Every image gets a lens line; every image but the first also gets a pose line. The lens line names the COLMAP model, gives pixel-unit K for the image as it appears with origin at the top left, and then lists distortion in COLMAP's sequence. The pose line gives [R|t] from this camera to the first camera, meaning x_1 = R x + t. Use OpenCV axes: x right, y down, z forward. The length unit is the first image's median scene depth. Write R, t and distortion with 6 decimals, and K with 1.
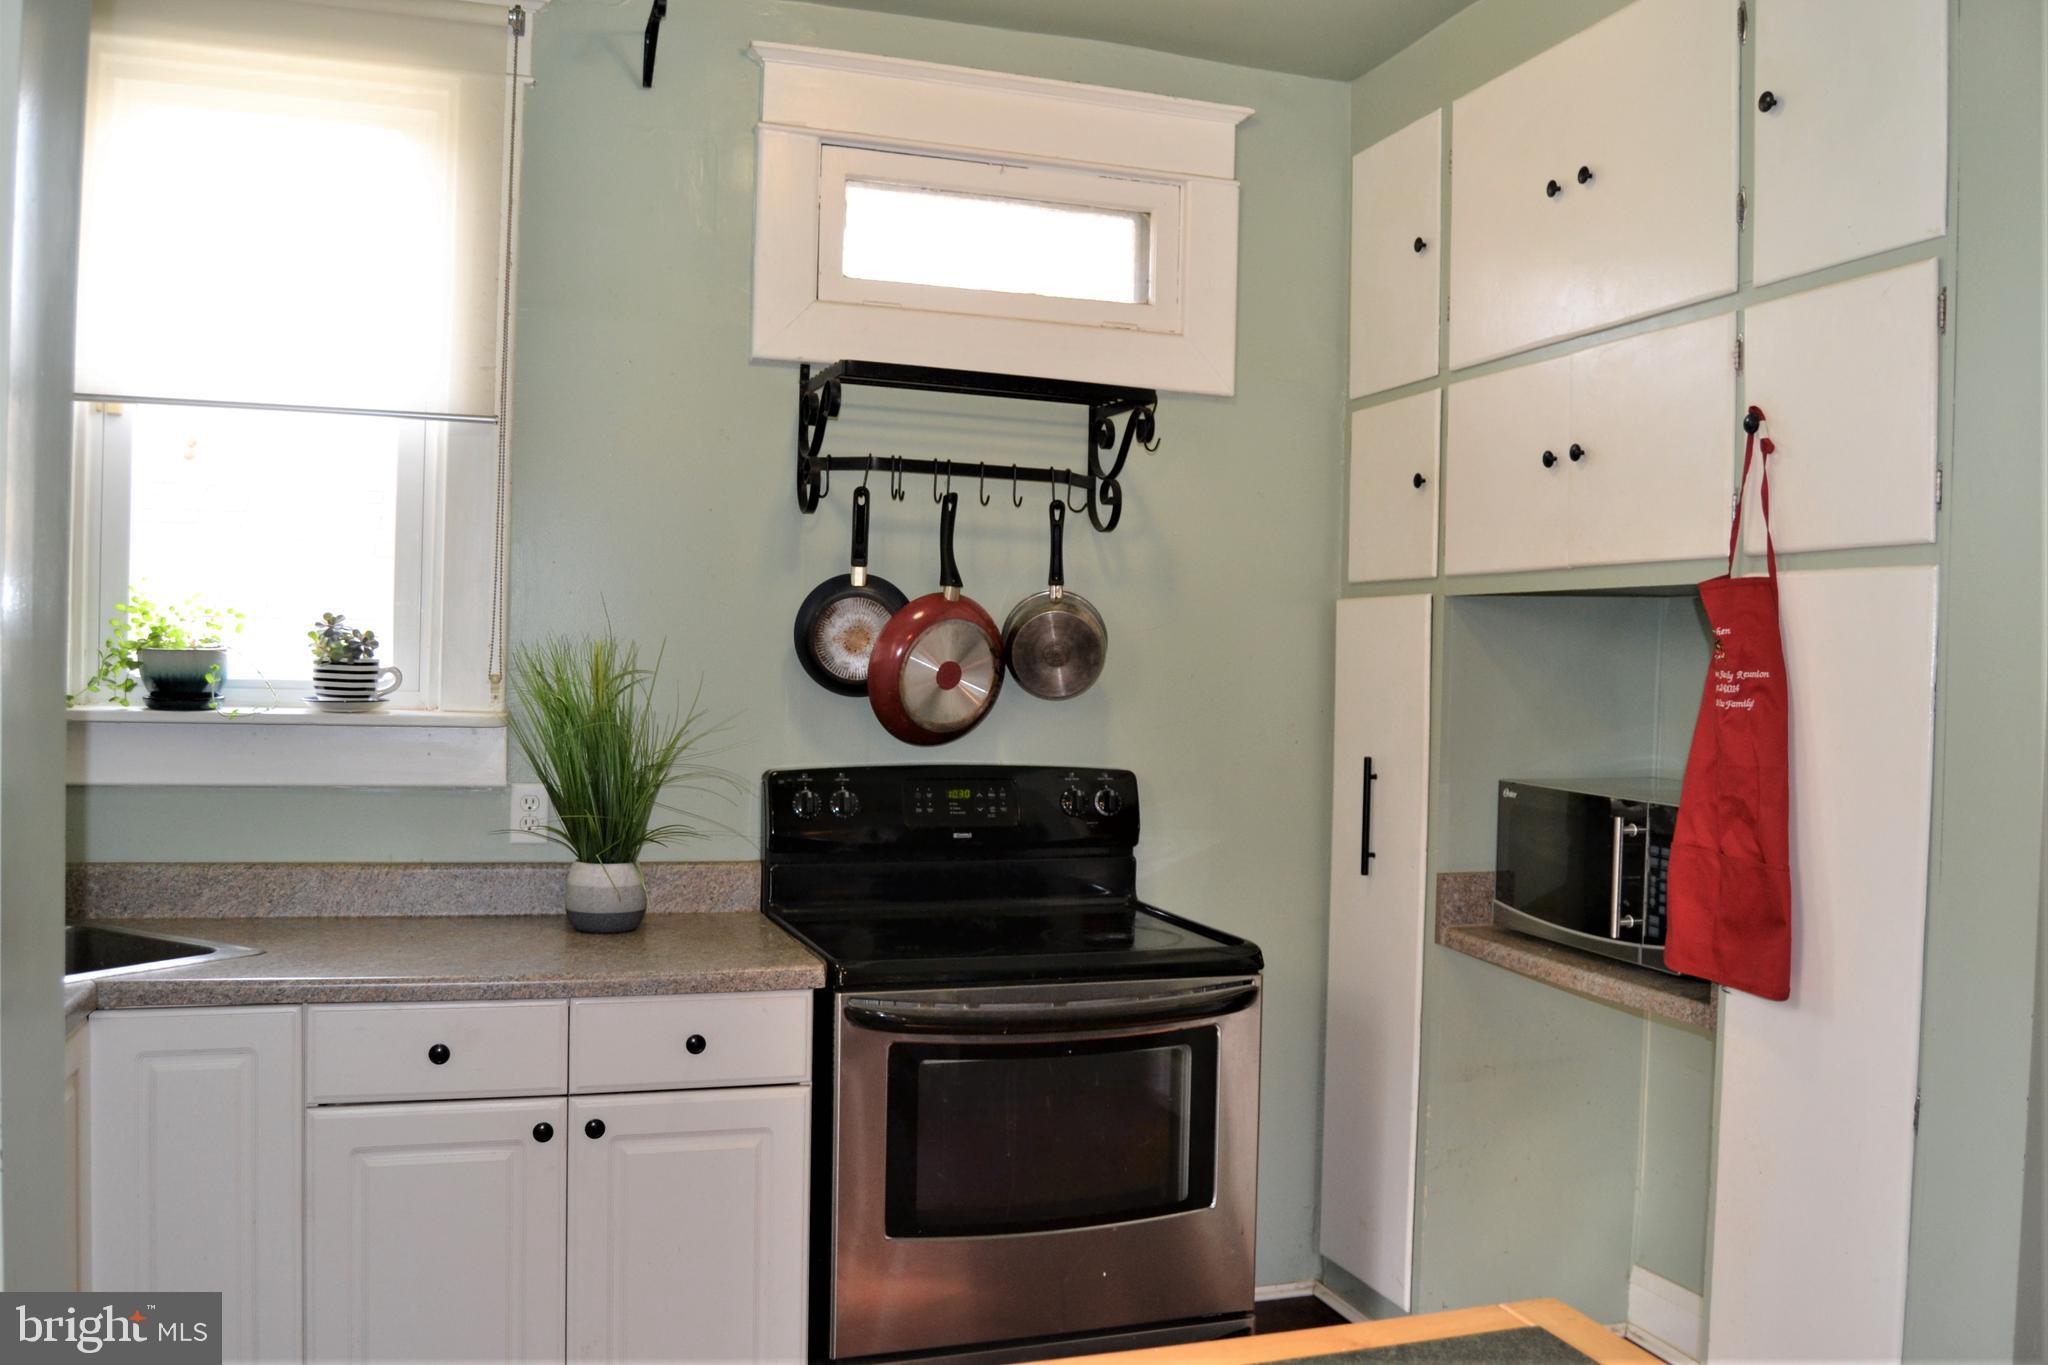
lens RADIAL K [[1652.6, 0, 1018.6], [0, 1652.6, 699.7], [0, 0, 1]] dist [-0.099525, 0.047190]
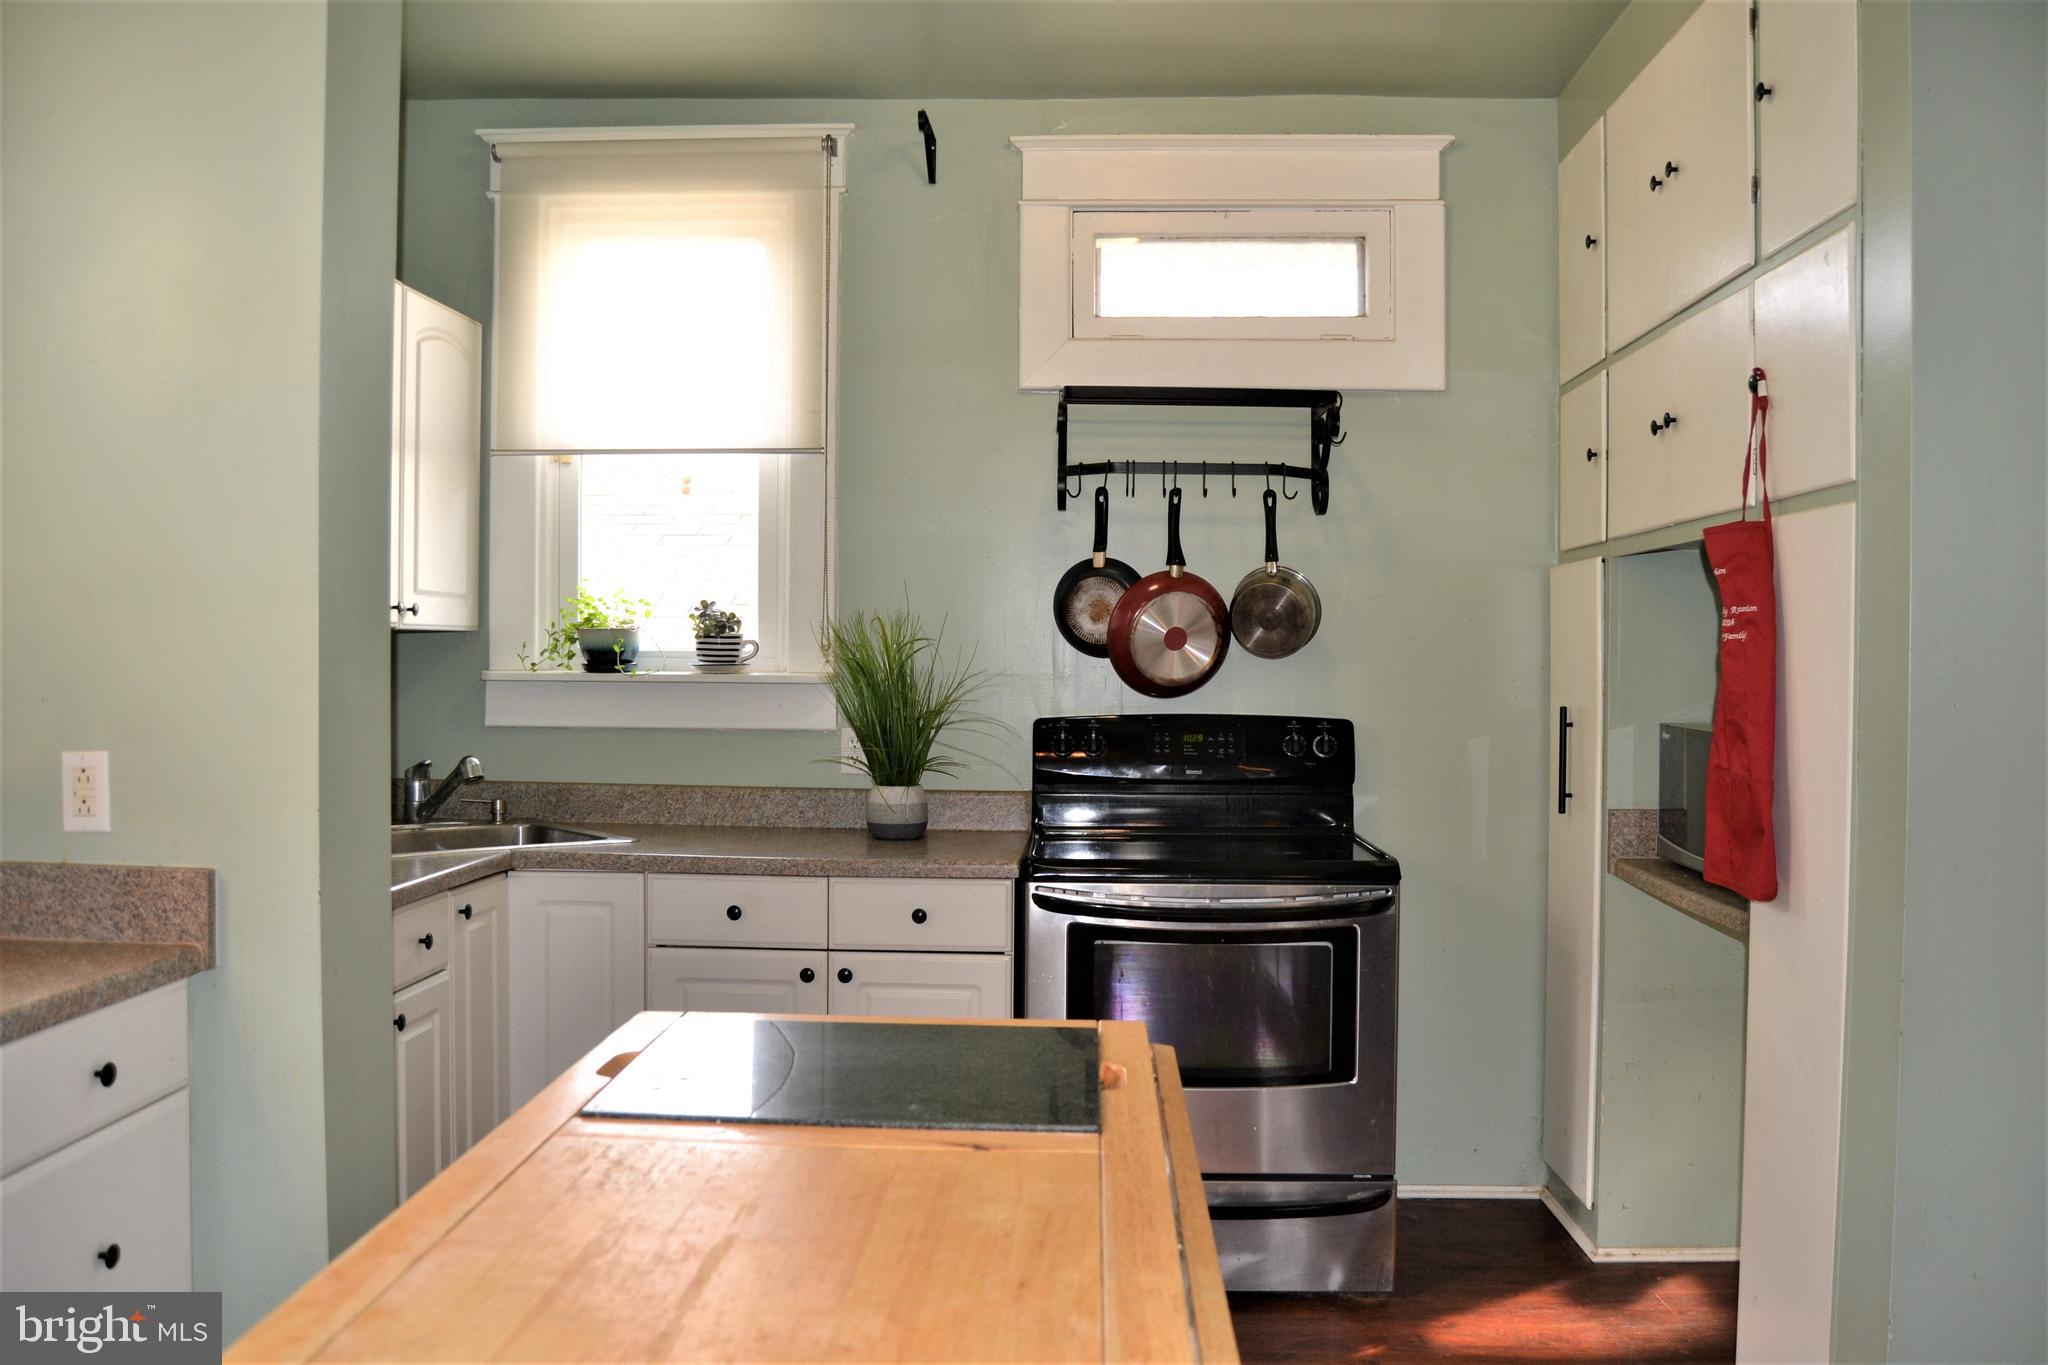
lens RADIAL K [[1652.6, 0, 1049.2], [0, 1652.6, 687.7], [0, 0, 1]] dist [-0.099525, 0.047190]
pose [[0.934769, -0.012642, -0.355030, 0.302368], [0.007845, 0.999858, -0.014948, 0.038872], [0.355169, 0.011187, 0.934735, -0.164170]]
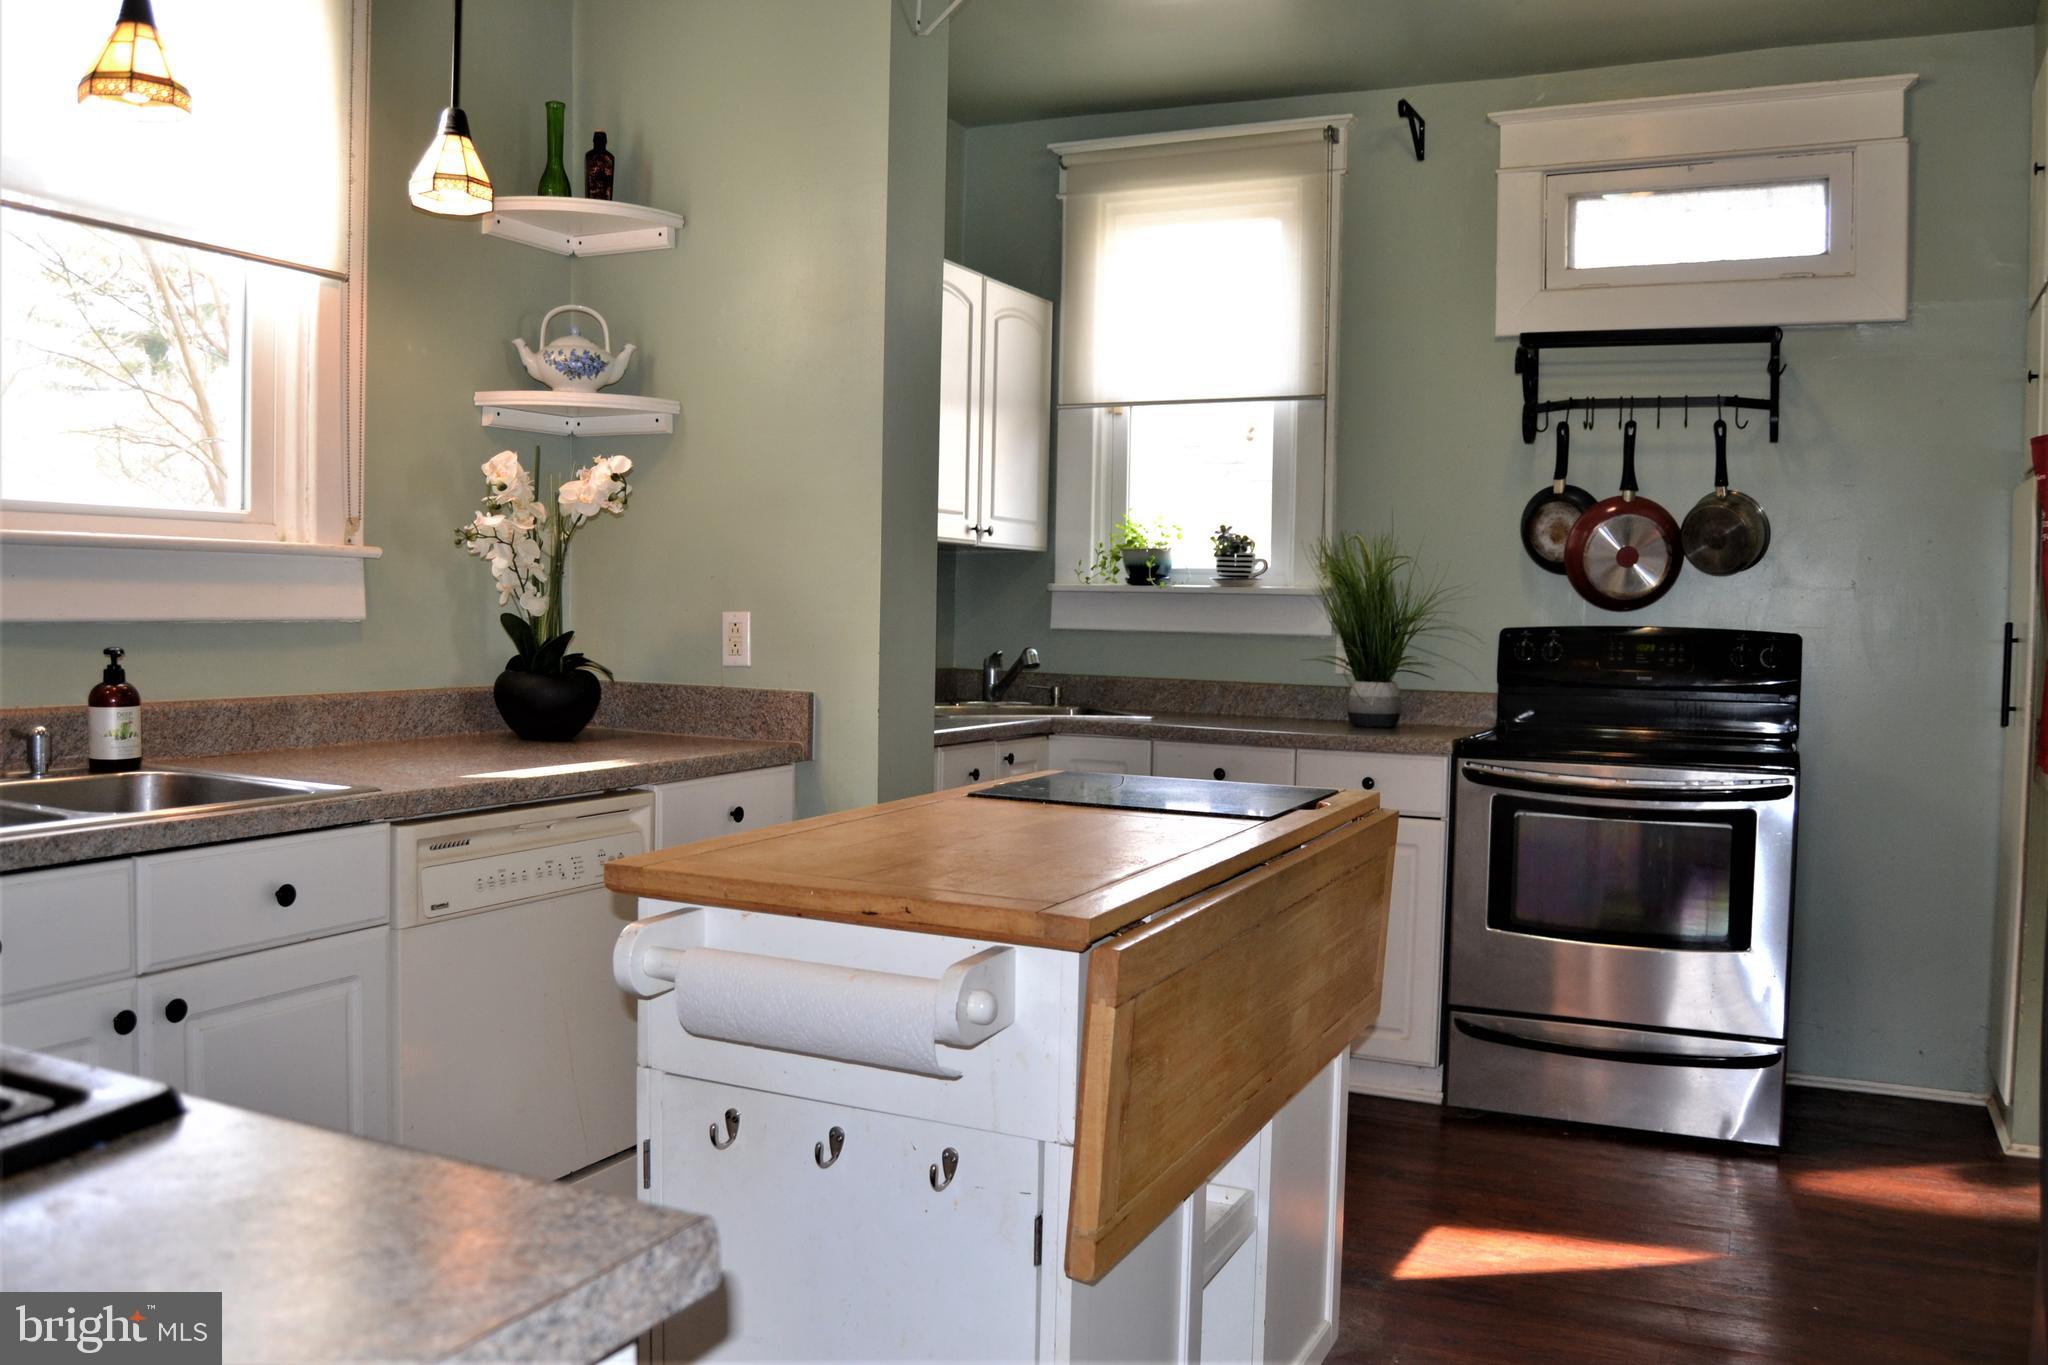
lens RADIAL K [[1652.6, 0, 1036.7], [0, 1652.6, 693.5], [0, 0, 1]] dist [-0.099525, 0.047190]
pose [[0.723162, 0.023150, -0.690290, 0.532024], [-0.018779, 0.999728, 0.013854, 0.087506], [0.690423, 0.002945, 0.723400, -0.292013]]
